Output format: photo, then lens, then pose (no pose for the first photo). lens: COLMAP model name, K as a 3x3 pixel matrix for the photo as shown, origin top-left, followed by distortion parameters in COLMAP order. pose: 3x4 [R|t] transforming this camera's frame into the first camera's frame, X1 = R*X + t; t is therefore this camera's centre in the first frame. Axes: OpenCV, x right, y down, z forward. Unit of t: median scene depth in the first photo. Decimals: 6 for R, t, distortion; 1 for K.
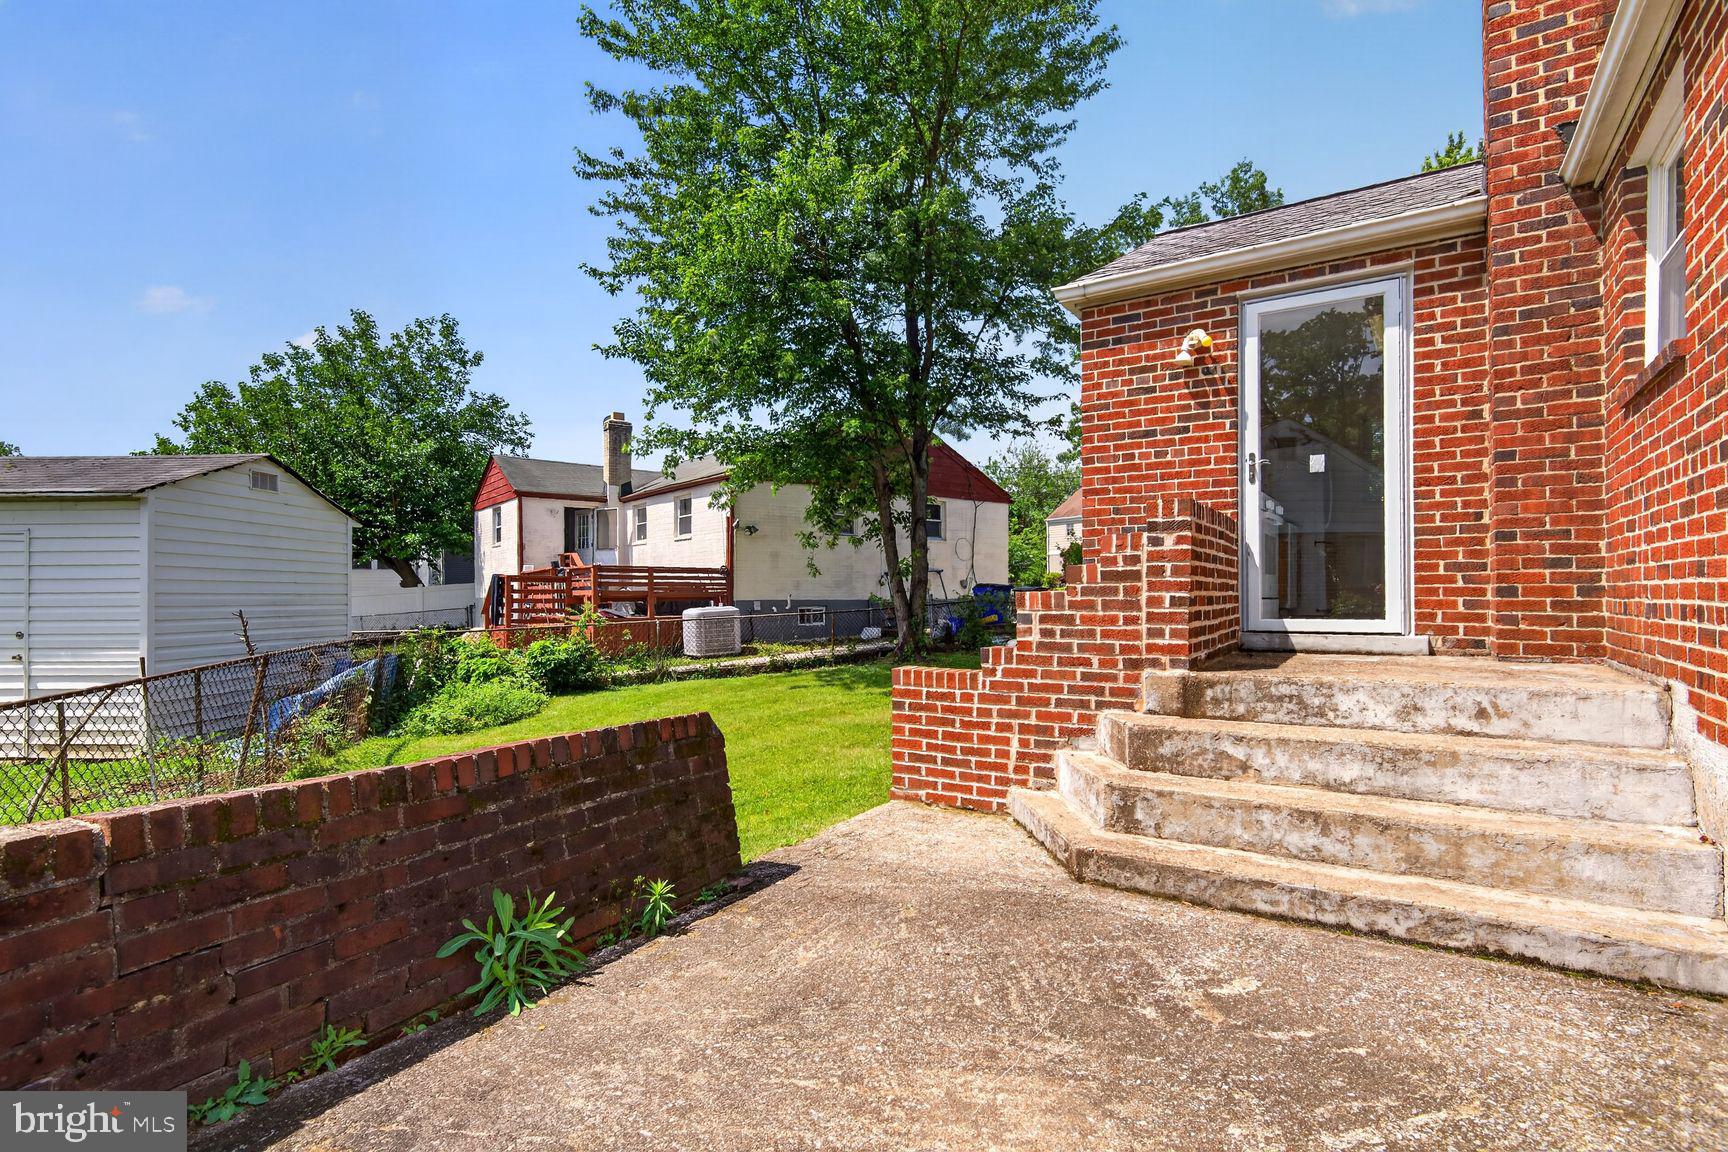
lens RADIAL K [[832.3, 0, 872.0], [0, 832.3, 581.6], [0, 0, 1]] dist [0.001370, -0.000071]
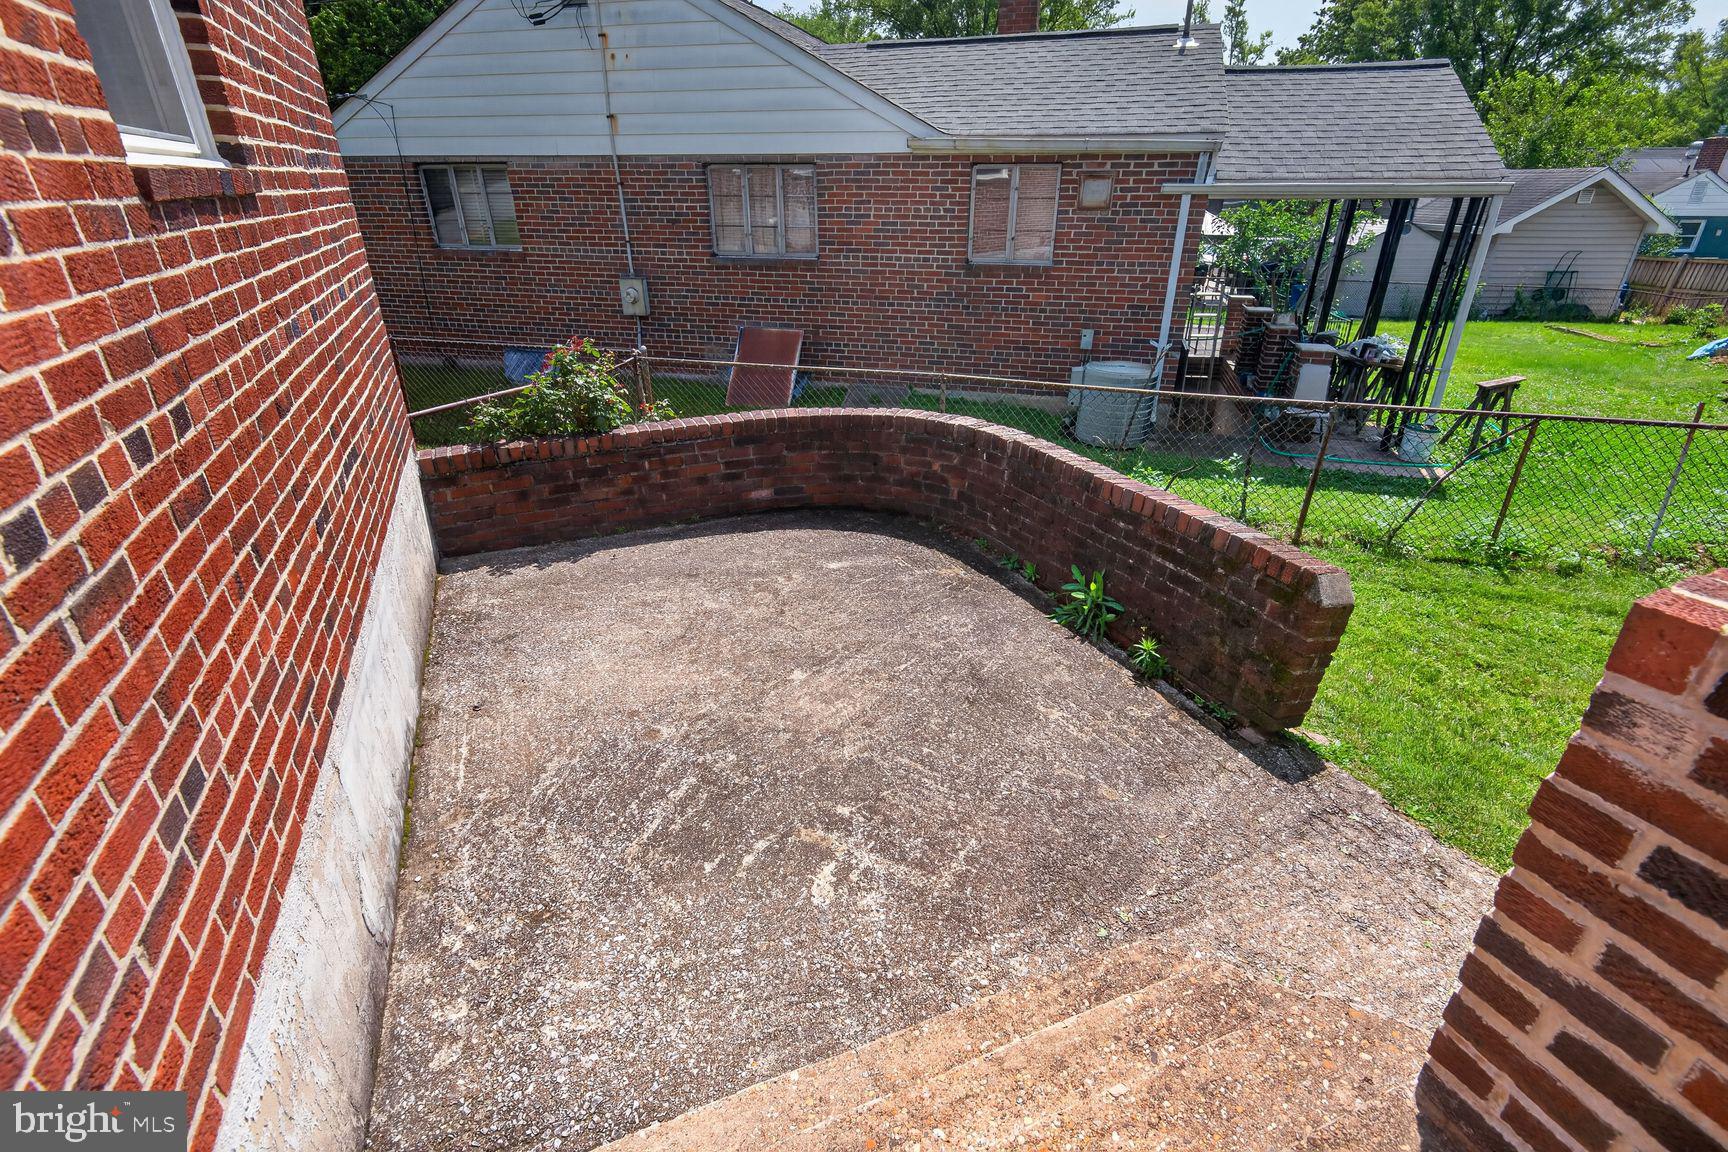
lens RADIAL K [[832.3, 0, 866.9], [0, 832.3, 579.4], [0, 0, 1]] dist [0.001370, -0.000071]
pose [[-0.568180, 0.359938, -0.740011, 1.051421], [0.014081, 0.903388, 0.428593, -0.325160], [0.822784, 0.233098, -0.518355, 1.497182]]
